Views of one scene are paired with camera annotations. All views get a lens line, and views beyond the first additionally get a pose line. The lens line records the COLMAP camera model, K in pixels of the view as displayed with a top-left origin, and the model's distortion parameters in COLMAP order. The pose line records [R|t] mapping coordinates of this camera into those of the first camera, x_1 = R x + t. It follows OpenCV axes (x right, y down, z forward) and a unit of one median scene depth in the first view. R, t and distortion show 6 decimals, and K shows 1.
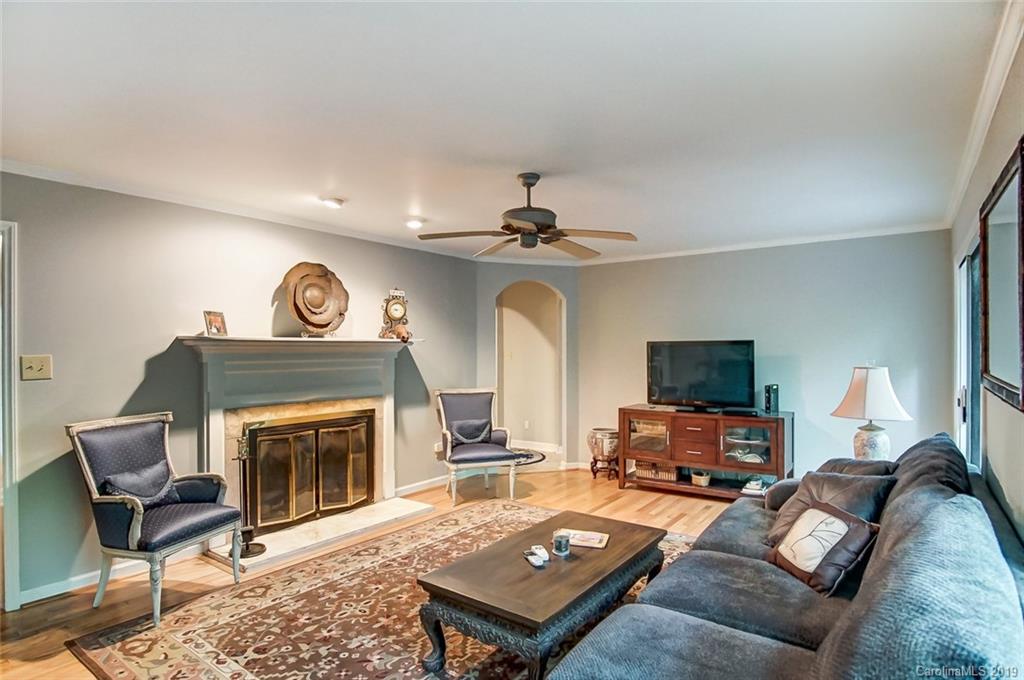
lens RADIAL K [[565.6, 0, 508.7], [0, 565.6, 351.7], [0, 0, 1]] dist [-0.019543, 0.000078]
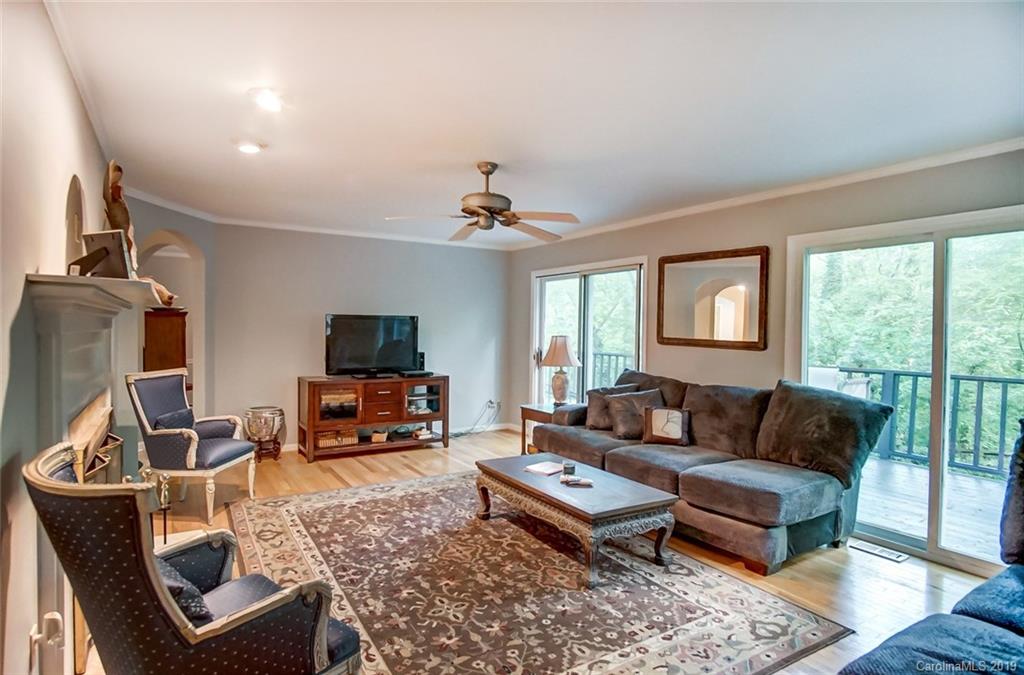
lens RADIAL K [[550.4, 0, 514.6], [0, 550.4, 336.7], [0, 0, 1]] dist [-0.033642, 0.006619]
pose [[0.364226, -0.004991, 0.931297, -0.915116], [-0.008906, 0.999921, 0.008842, 0.019010], [-0.931268, -0.011515, 0.364152, 0.531524]]
